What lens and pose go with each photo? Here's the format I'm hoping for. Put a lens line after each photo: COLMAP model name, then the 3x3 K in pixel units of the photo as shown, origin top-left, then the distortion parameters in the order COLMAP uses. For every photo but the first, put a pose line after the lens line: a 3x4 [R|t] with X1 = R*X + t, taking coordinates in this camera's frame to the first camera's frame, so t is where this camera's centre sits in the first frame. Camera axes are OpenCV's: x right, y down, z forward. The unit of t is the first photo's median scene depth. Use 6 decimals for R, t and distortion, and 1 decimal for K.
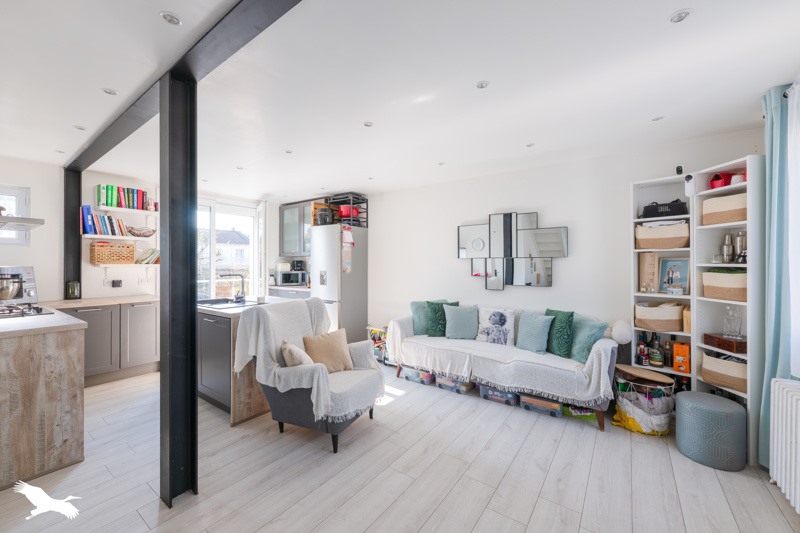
lens RADIAL K [[321.6, 0, 398.2], [0, 321.6, 259.2], [0, 0, 1]] dist [0.000570, 0.000270]
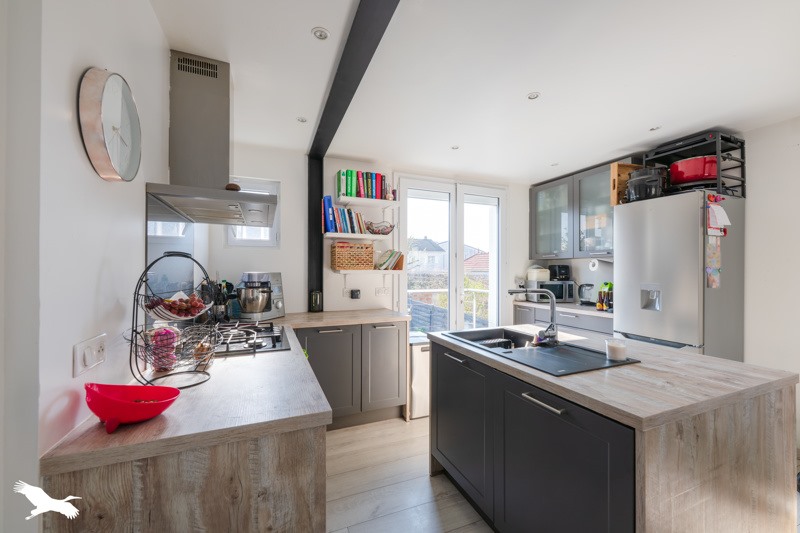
lens RADIAL K [[321.6, 0, 398.2], [0, 321.6, 259.2], [0, 0, 1]] dist [0.000570, 0.000270]
pose [[0.852229, -0.013955, -0.522982, -0.375016], [0.004477, 0.999802, -0.019382, 0.004979], [0.523149, 0.014177, 0.852123, 0.383574]]
